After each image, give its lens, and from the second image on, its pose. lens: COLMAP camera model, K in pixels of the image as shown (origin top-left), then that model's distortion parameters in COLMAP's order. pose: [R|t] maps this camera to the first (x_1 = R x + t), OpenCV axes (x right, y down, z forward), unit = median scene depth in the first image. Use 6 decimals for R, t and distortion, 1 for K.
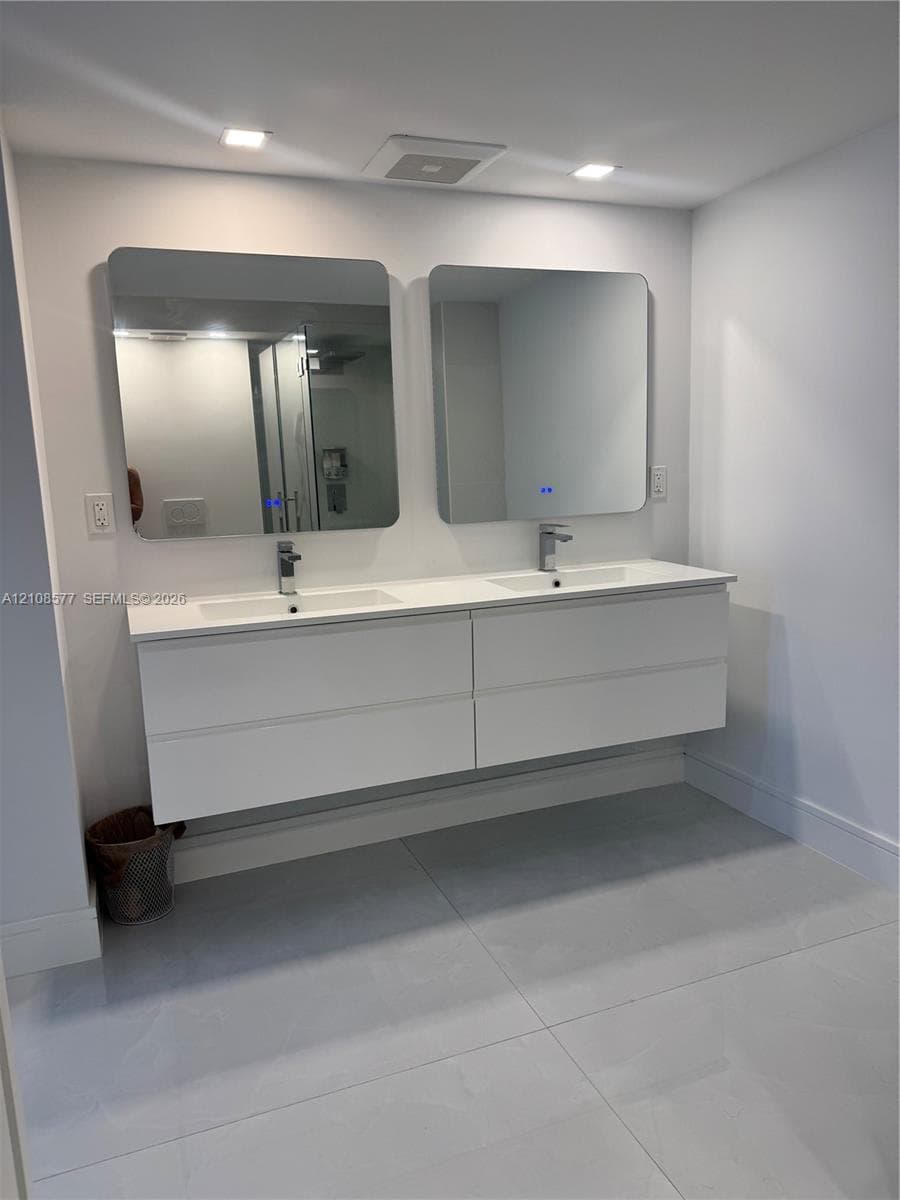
lens RADIAL K [[849.5, 0, 450.0], [0, 849.5, 600.0], [0, 0, 1]] dist [0.000079, -0.000412]
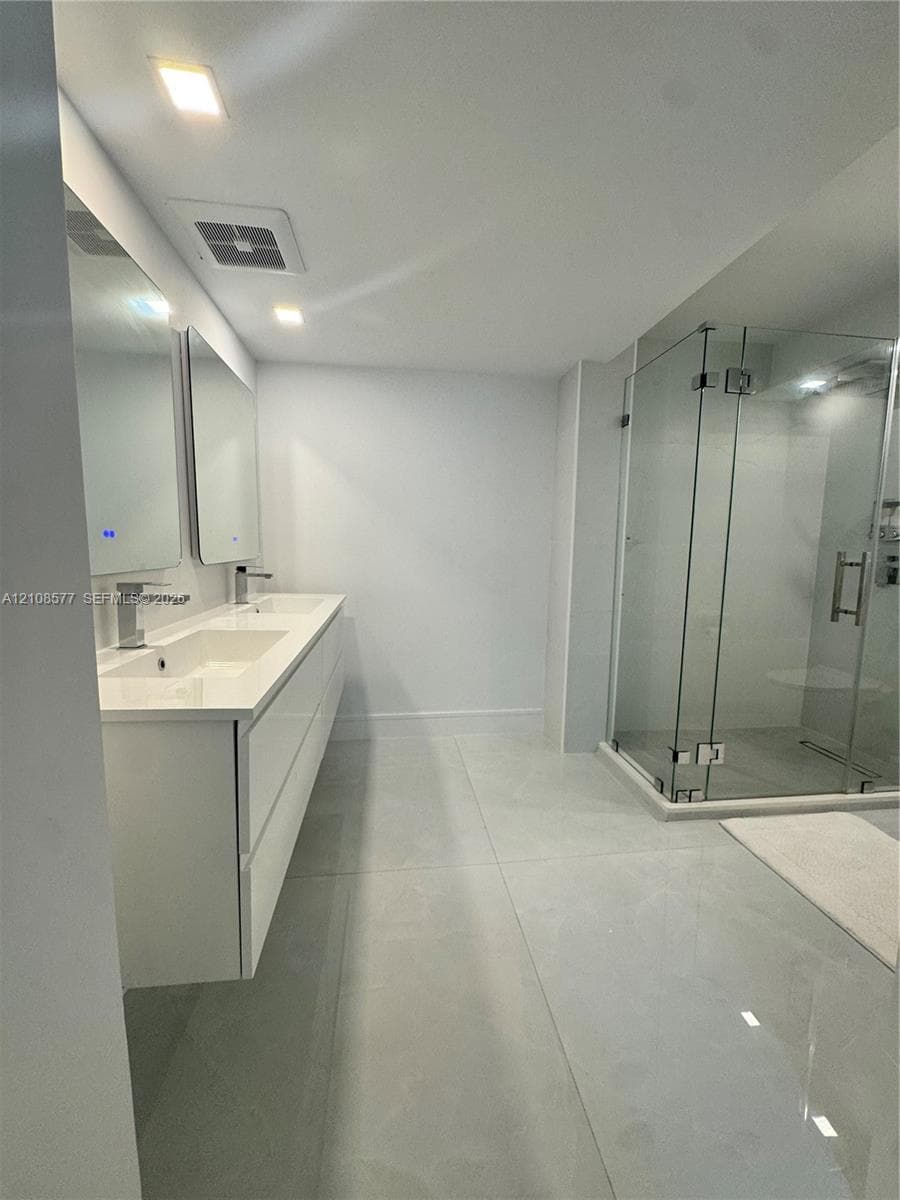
lens RADIAL K [[485.9, 0, 447.3], [0, 485.9, 600.9], [0, 0, 1]] dist [-0.000510, -0.000274]
pose [[0.278054, -0.090645, 0.956279, -0.579507], [0.147016, 0.987824, 0.050888, -0.038349], [-0.949248, 0.126439, 0.287994, 0.599013]]
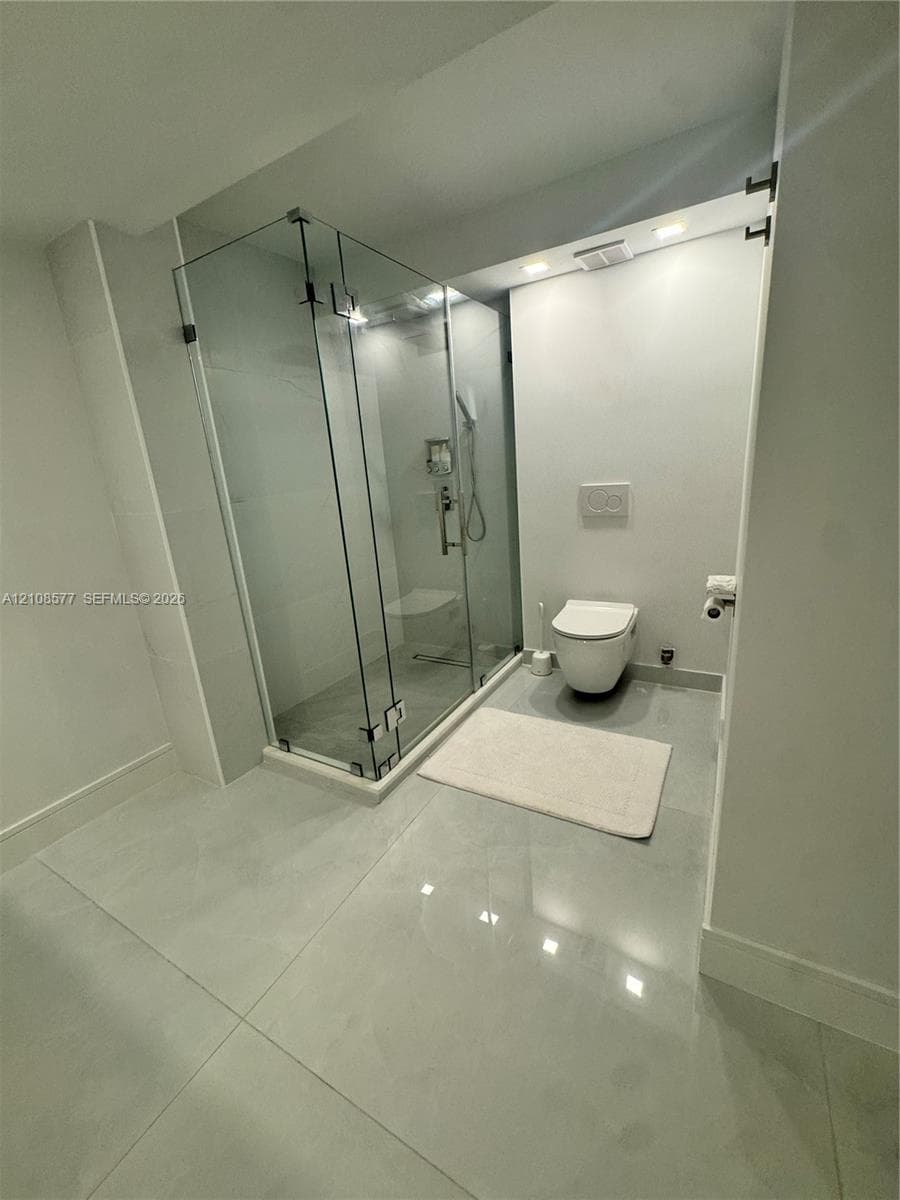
lens RADIAL K [[485.9, 0, 447.3], [0, 485.9, 600.9], [0, 0, 1]] dist [-0.000510, -0.000274]
pose [[-0.596234, -0.160904, 0.786520, -0.338974], [0.224447, 0.907232, 0.355745, -0.112796], [-0.770797, 0.388639, -0.504808, 0.712600]]
